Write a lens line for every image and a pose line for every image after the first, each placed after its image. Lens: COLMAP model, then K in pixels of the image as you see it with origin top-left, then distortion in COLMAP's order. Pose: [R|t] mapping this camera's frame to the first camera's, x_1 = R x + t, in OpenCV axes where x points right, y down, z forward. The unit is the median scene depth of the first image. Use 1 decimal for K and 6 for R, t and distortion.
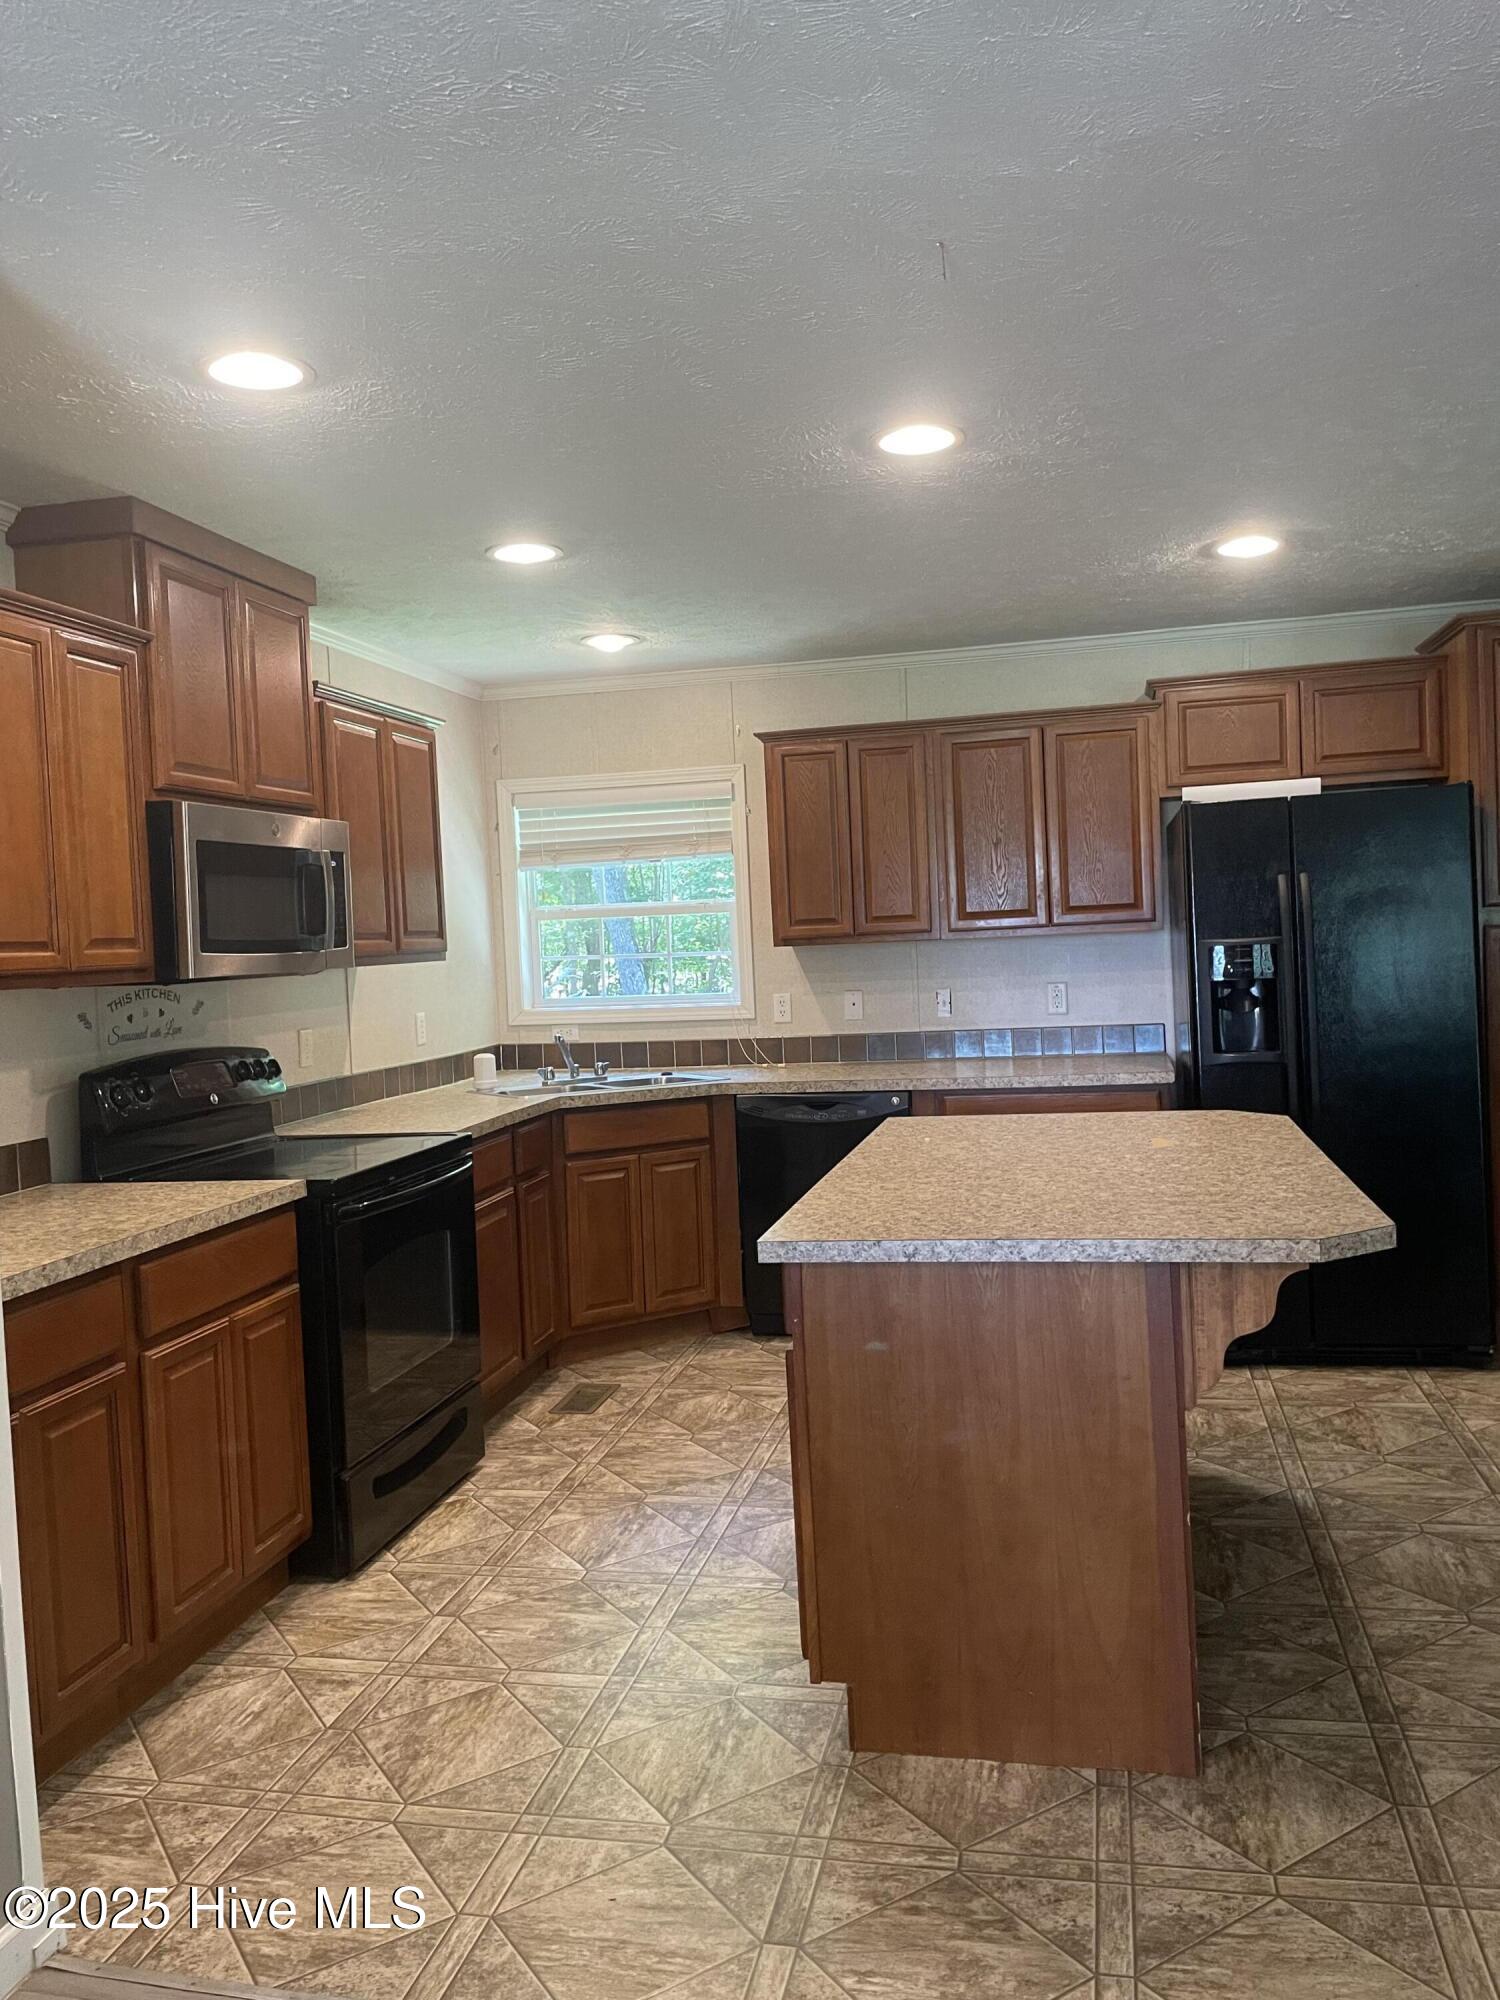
lens RADIAL K [[1542.1, 0, 754.6], [0, 1542.1, 1084.1], [0, 0, 1]] dist [0.059161, -0.100921]
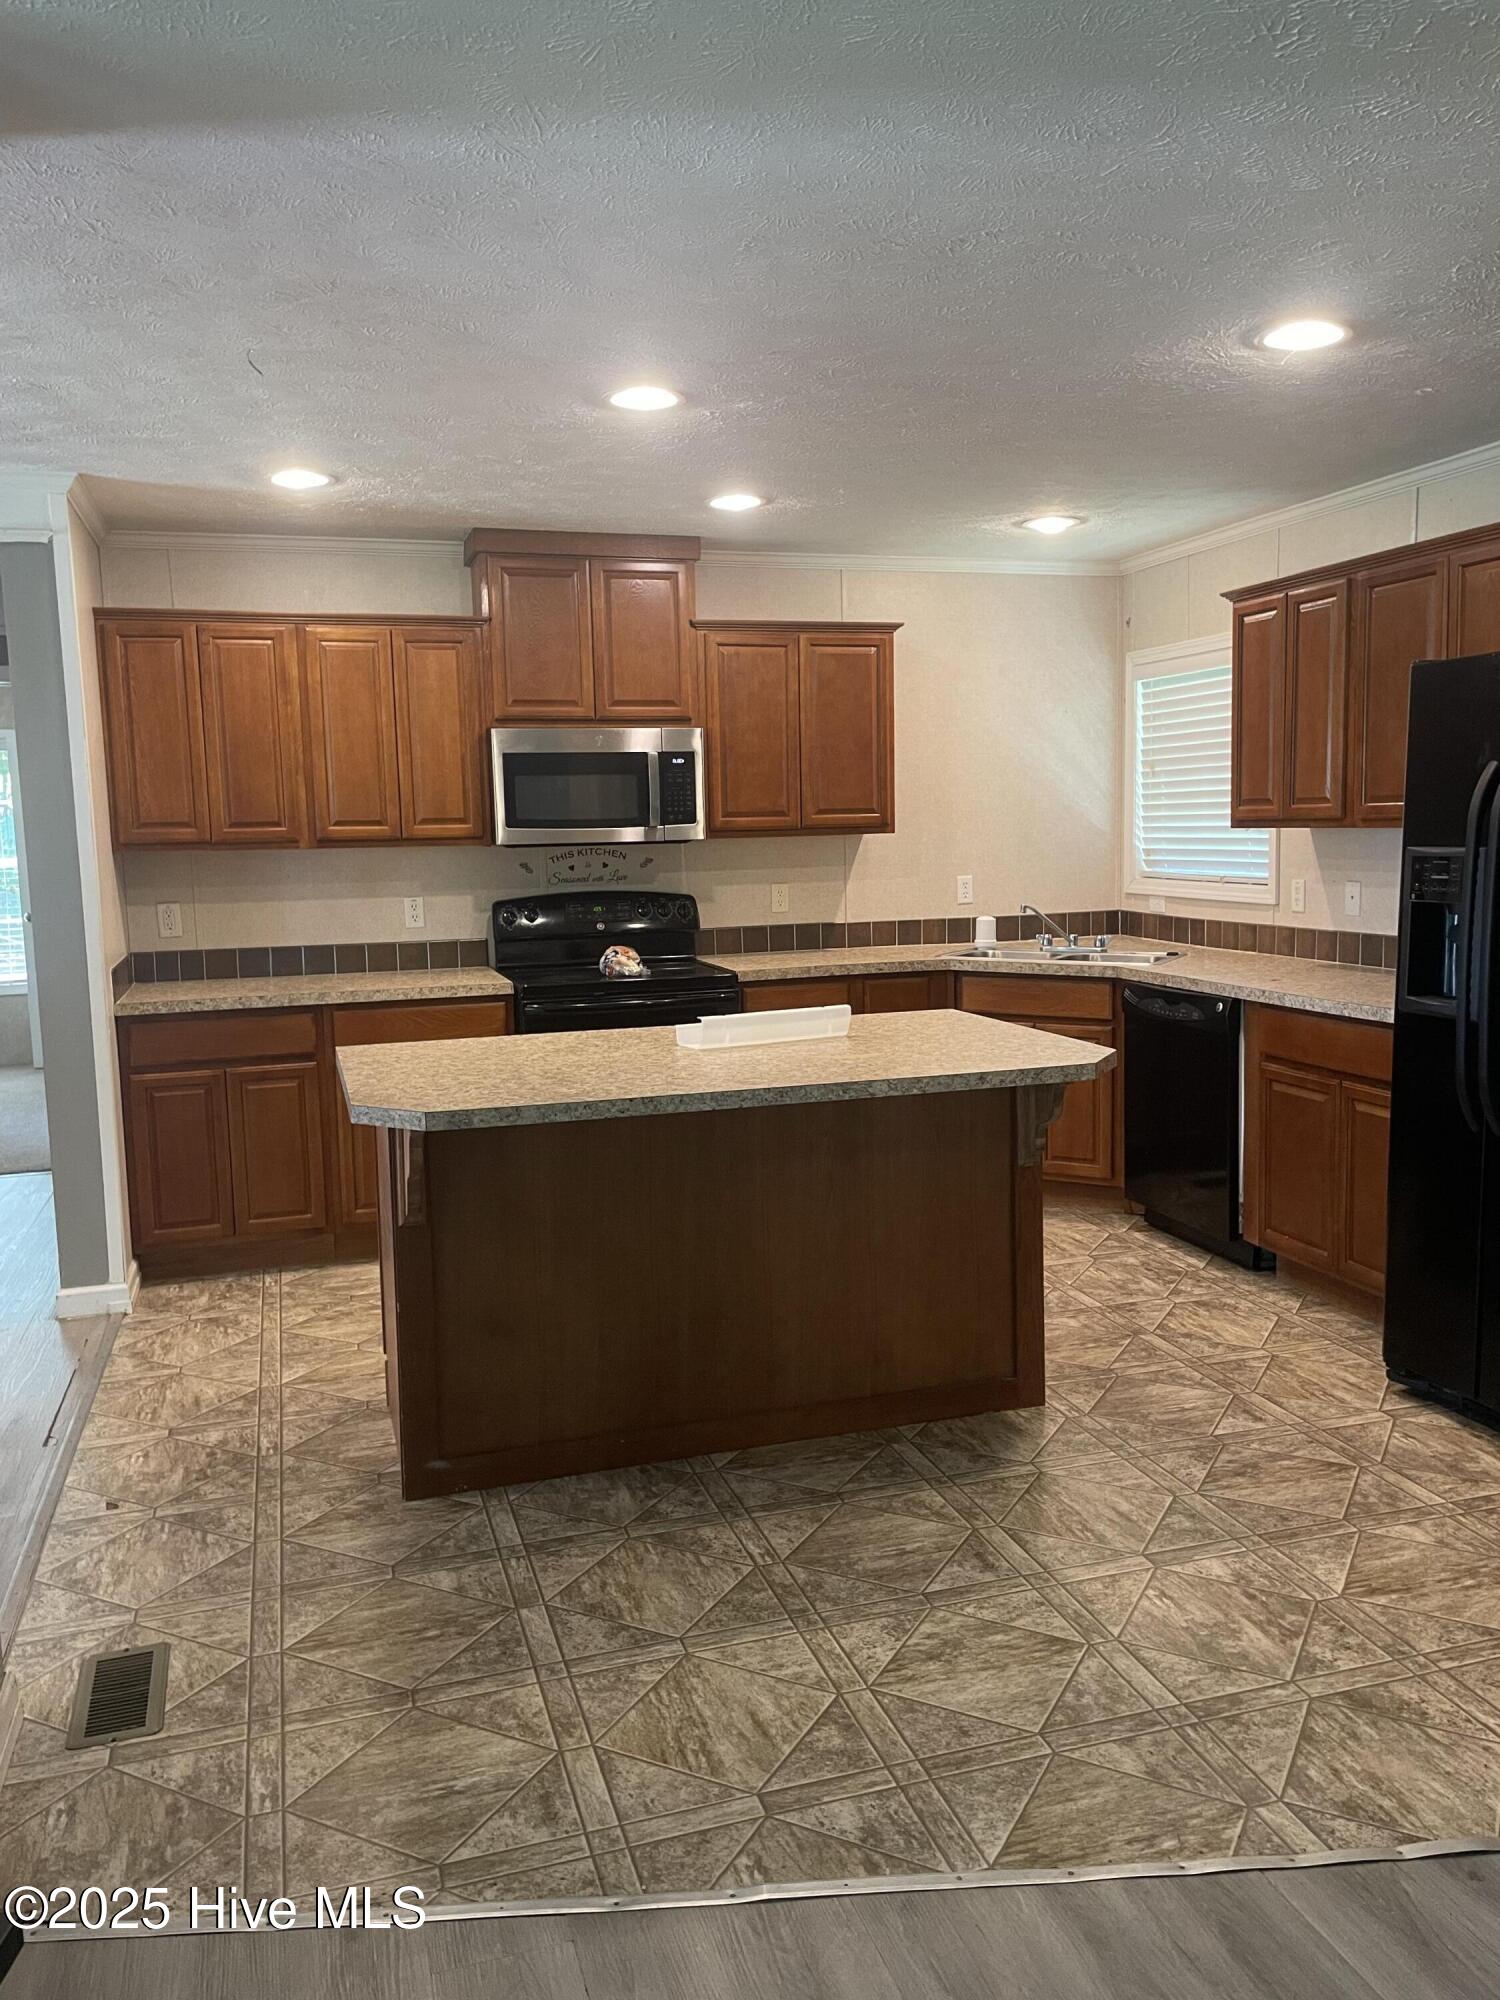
lens RADIAL K [[1546.0, 0, 750.0], [0, 1546.0, 1000.0], [0, 0, 1]] dist [0.076130, -0.097289]
pose [[0.474585, 0.126563, -0.871063, 0.915398], [-0.085058, 0.991571, 0.097730, -0.069077], [0.876090, 0.027709, 0.481350, 0.381282]]
